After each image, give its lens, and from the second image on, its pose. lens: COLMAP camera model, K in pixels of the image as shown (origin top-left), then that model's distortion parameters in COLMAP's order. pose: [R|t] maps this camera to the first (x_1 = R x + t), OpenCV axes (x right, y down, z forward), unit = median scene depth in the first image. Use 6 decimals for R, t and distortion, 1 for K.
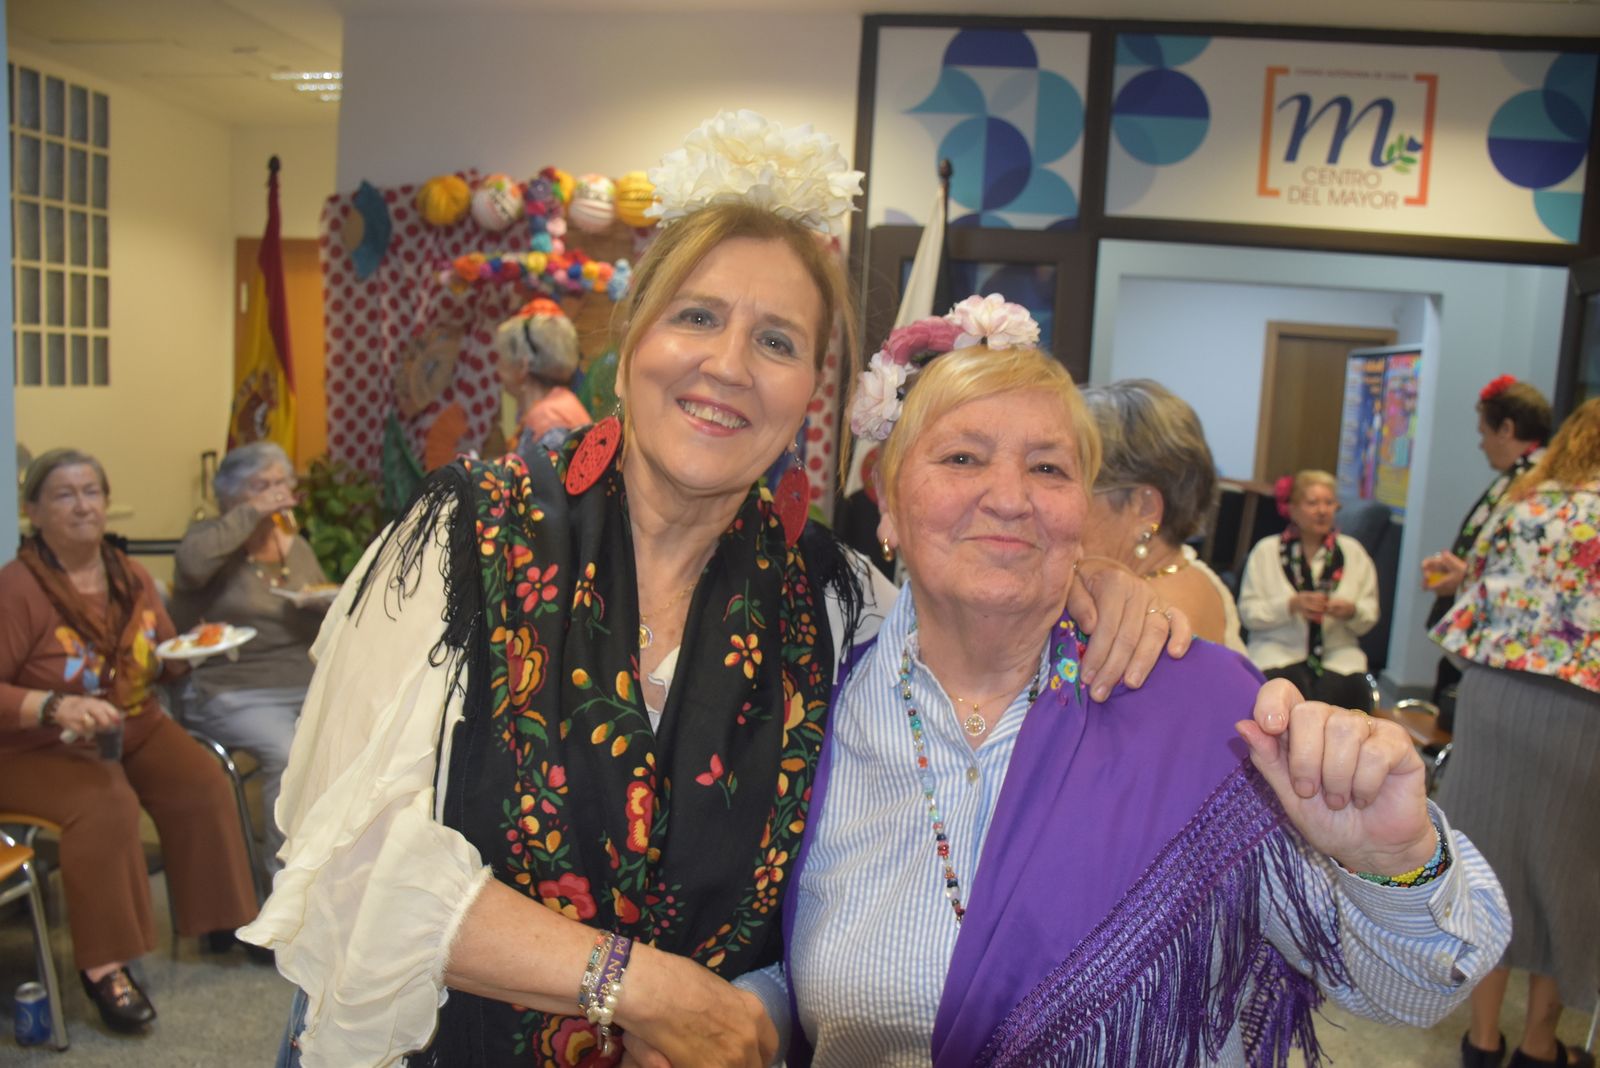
lens RADIAL K [[1277.1, 0, 815.4], [0, 1277.1, 537.5], [0, 0, 1]] dist [-0.151411, 0.102883]
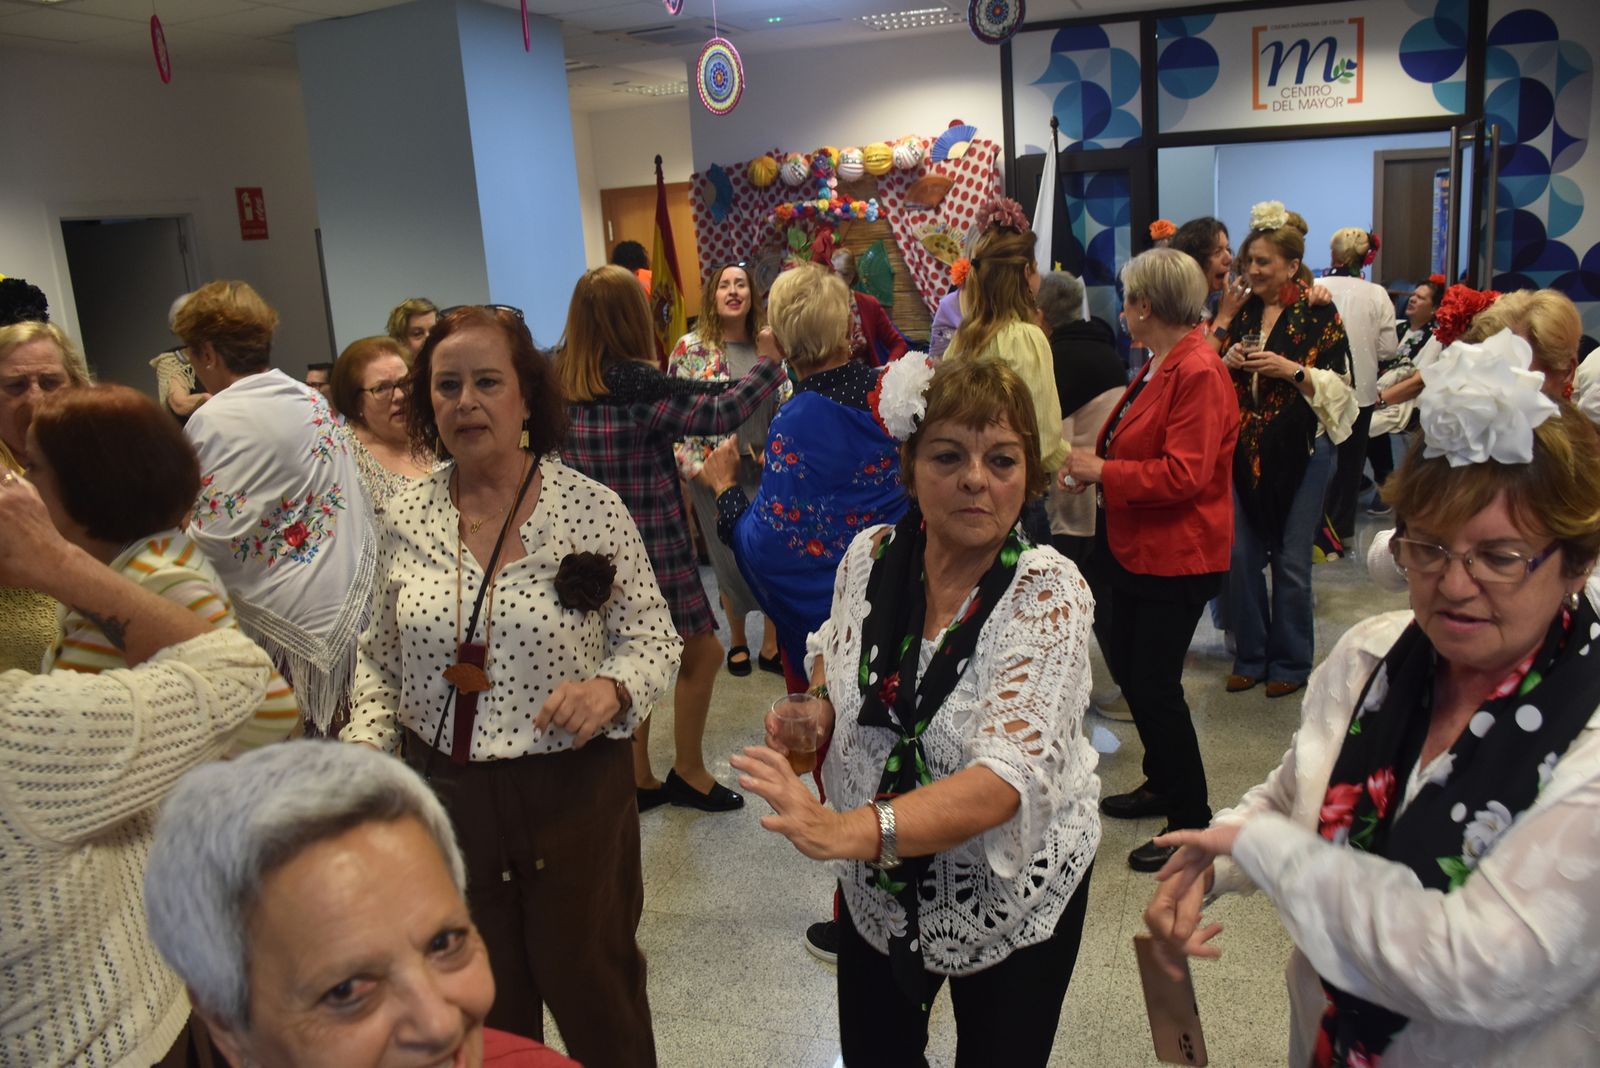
lens RADIAL K [[1277.1, 0, 788.8], [0, 1277.1, 542.8], [0, 0, 1]] dist [-0.151411, 0.102883]
pose [[0.971119, -0.069300, -0.228310, 0.095273], [0.096682, 0.989106, 0.111006, 0.043151], [0.218130, -0.129874, 0.967239, -0.732134]]
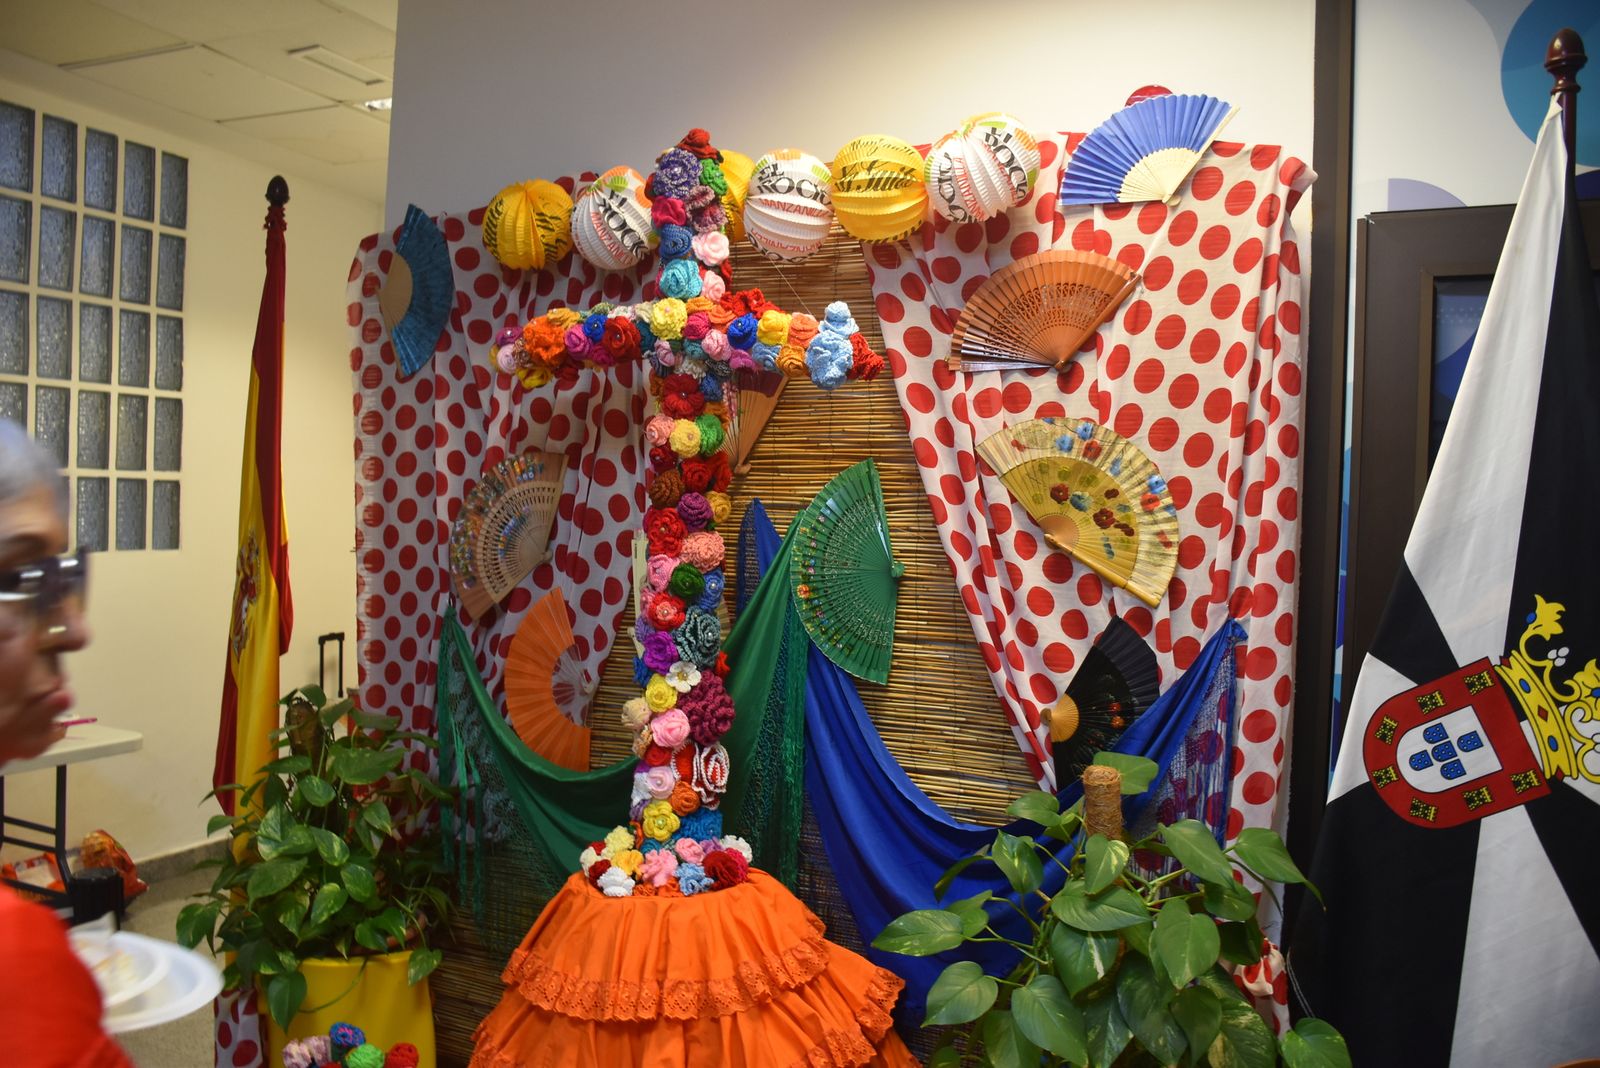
lens RADIAL K [[1277.1, 0, 804.5], [0, 1277.1, 534.6], [0, 0, 1]] dist [-0.151411, 0.102883]
pose [[0.969458, -0.018861, -0.244529, -0.047894], [-0.007428, 0.994323, -0.106142, -0.078046], [0.245143, 0.104717, 0.963815, 0.523552]]
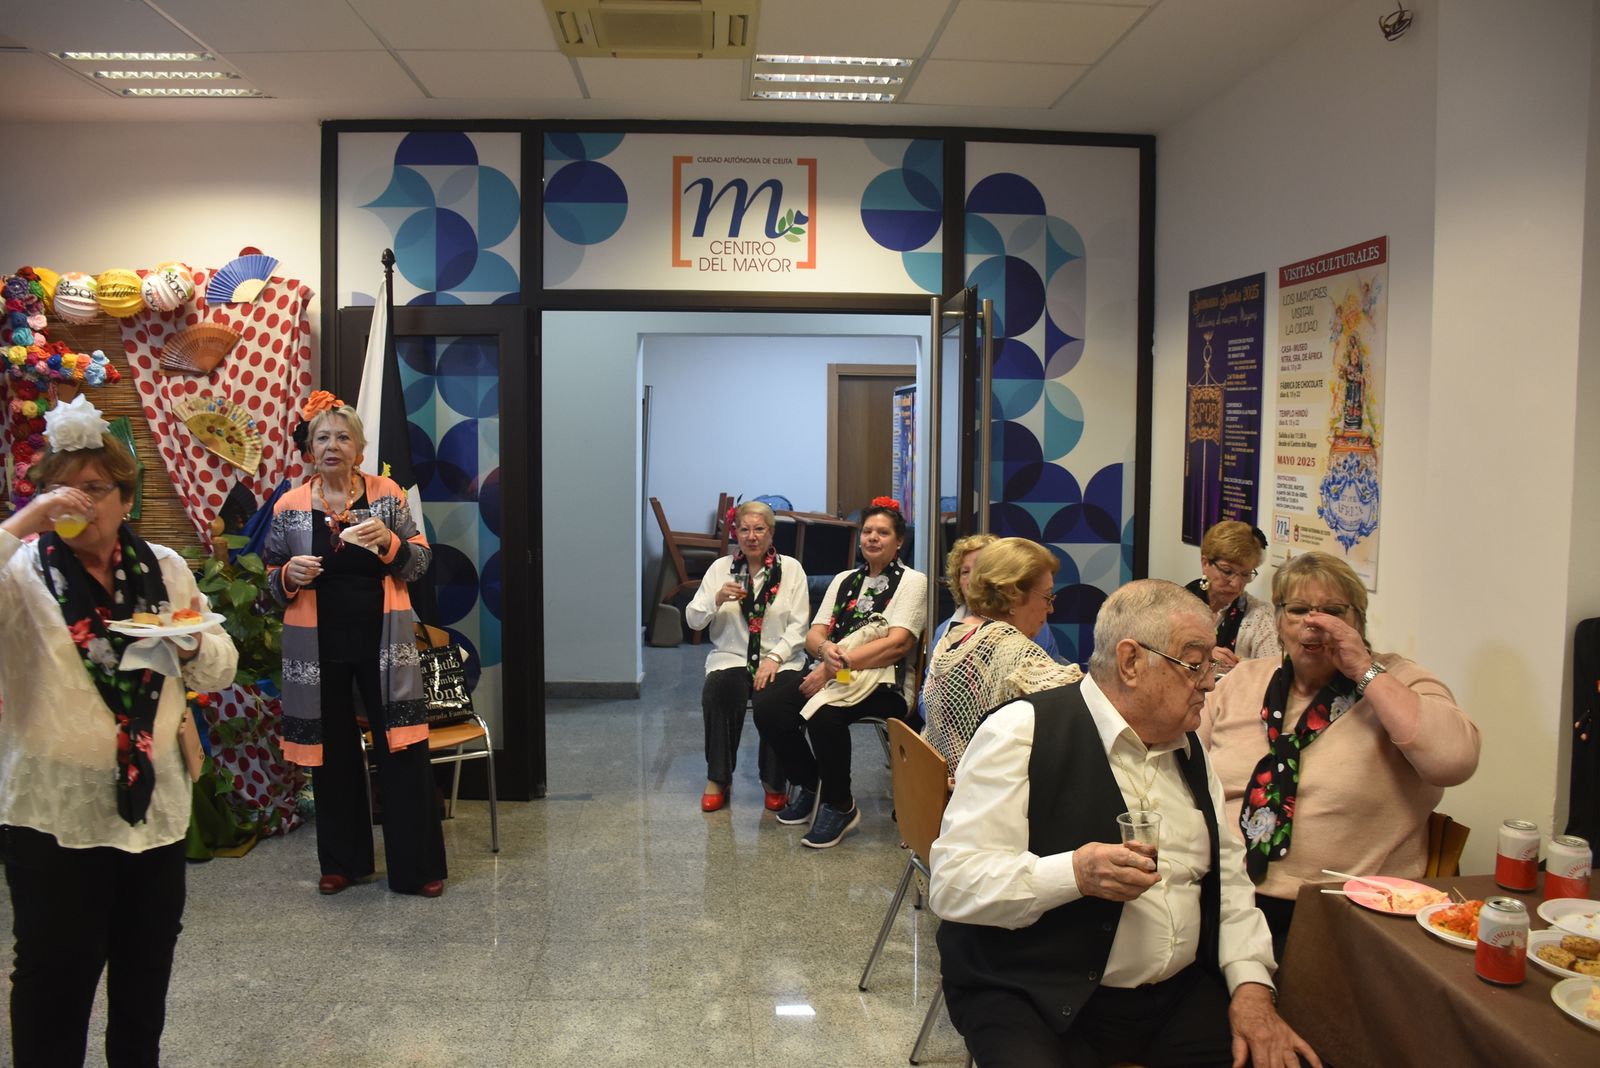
lens RADIAL K [[1247.6, 0, 808.2], [0, 1247.6, 524.2], [0, 0, 1]] dist [-0.123856, 0.067623]
pose [[0.976721, -0.064073, 0.204720, 0.220534], [0.073463, 0.996551, -0.038593, 0.018735], [-0.201541, 0.052734, 0.978060, -0.142816]]
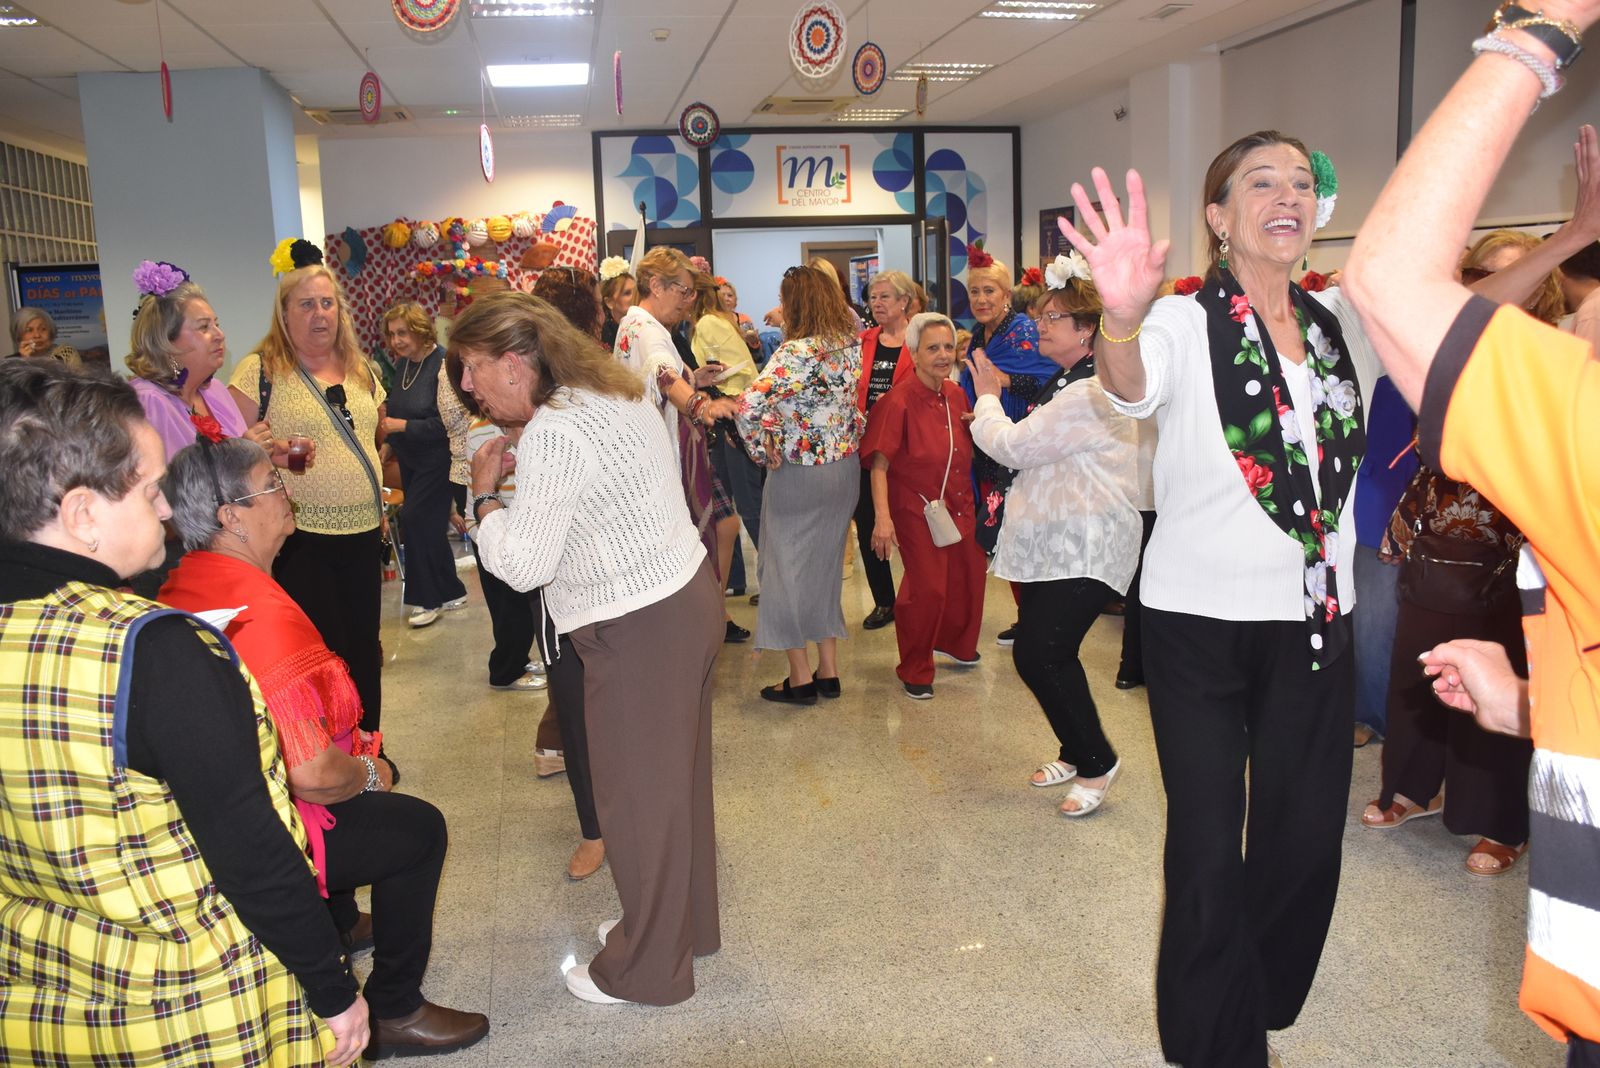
lens RADIAL K [[1277.1, 0, 815.3], [0, 1277.1, 547.7], [0, 0, 1]] dist [-0.151411, 0.102883]
pose [[0.938642, -0.151544, 0.309815, -0.373889], [0.126338, 0.986935, 0.099989, 0.115541], [-0.320921, -0.054713, 0.945524, -1.182894]]
